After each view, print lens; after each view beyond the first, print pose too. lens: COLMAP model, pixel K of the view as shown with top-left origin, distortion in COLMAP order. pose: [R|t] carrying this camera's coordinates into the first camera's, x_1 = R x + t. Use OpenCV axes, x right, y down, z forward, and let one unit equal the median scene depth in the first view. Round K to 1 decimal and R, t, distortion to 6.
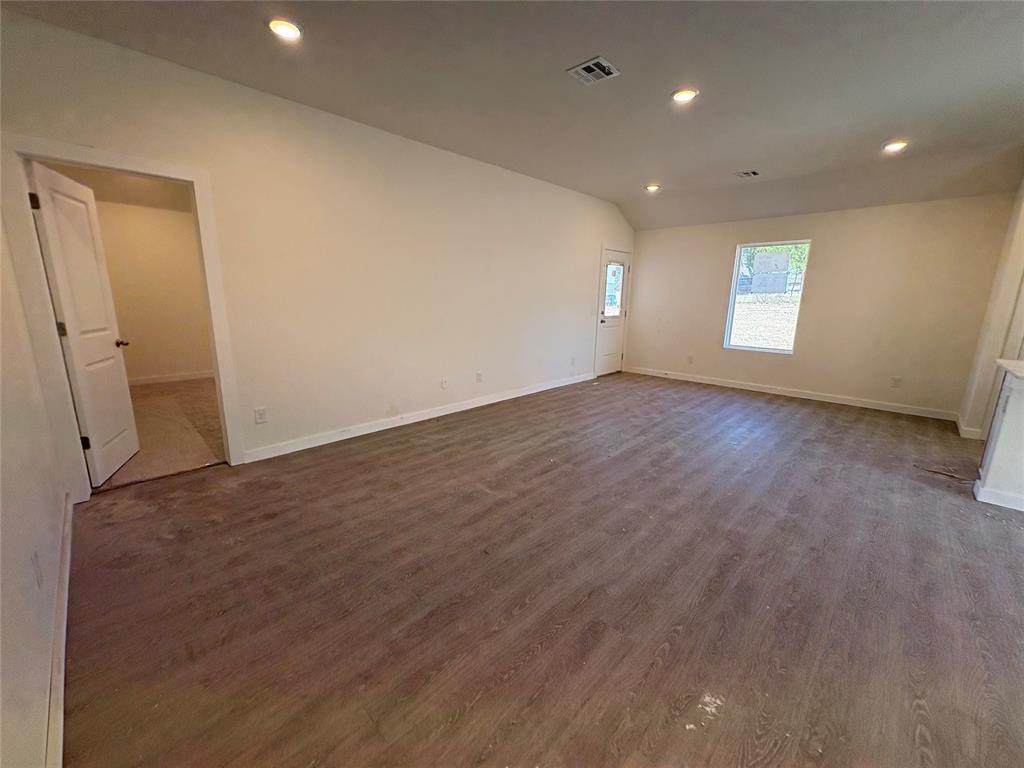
lens RADIAL K [[408.3, 0, 512.0], [0, 408.3, 384.0], [0, 0, 1]] dist [0.000930, 0.000292]
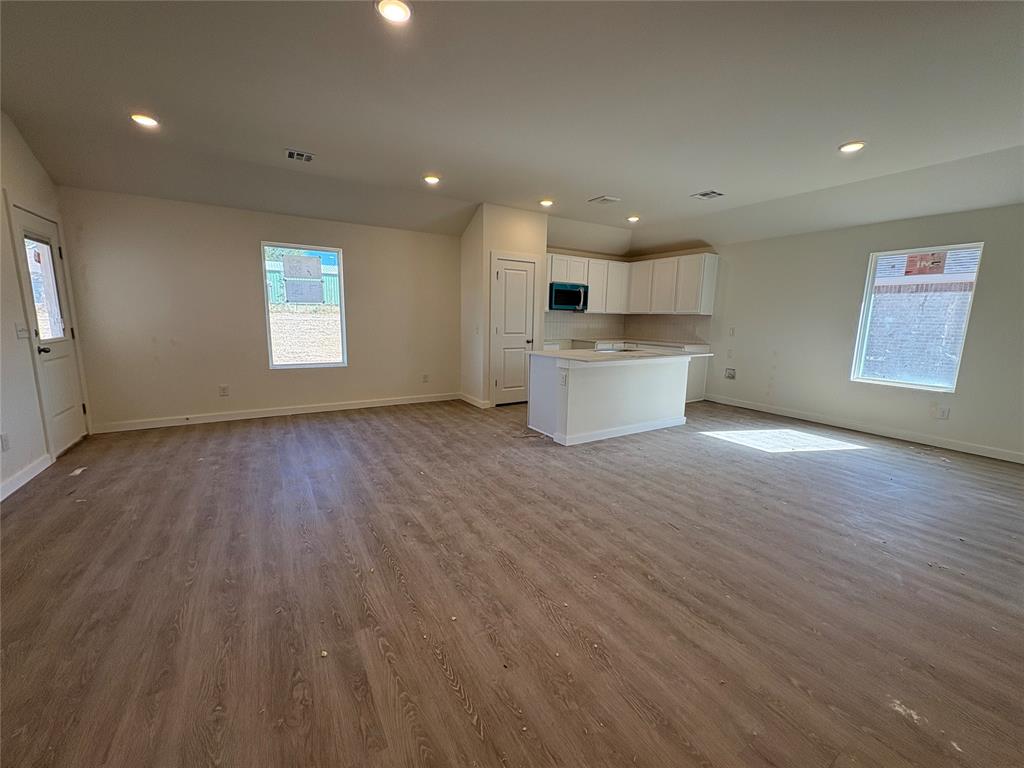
lens RADIAL K [[408.3, 0, 512.0], [0, 408.3, 384.0], [0, 0, 1]] dist [0.000930, 0.000292]
pose [[0.252150, -0.166925, 0.953182, -0.207968], [0.189255, 0.974495, 0.120593, -0.109805], [-0.949001, 0.149986, 0.277311, 0.540747]]
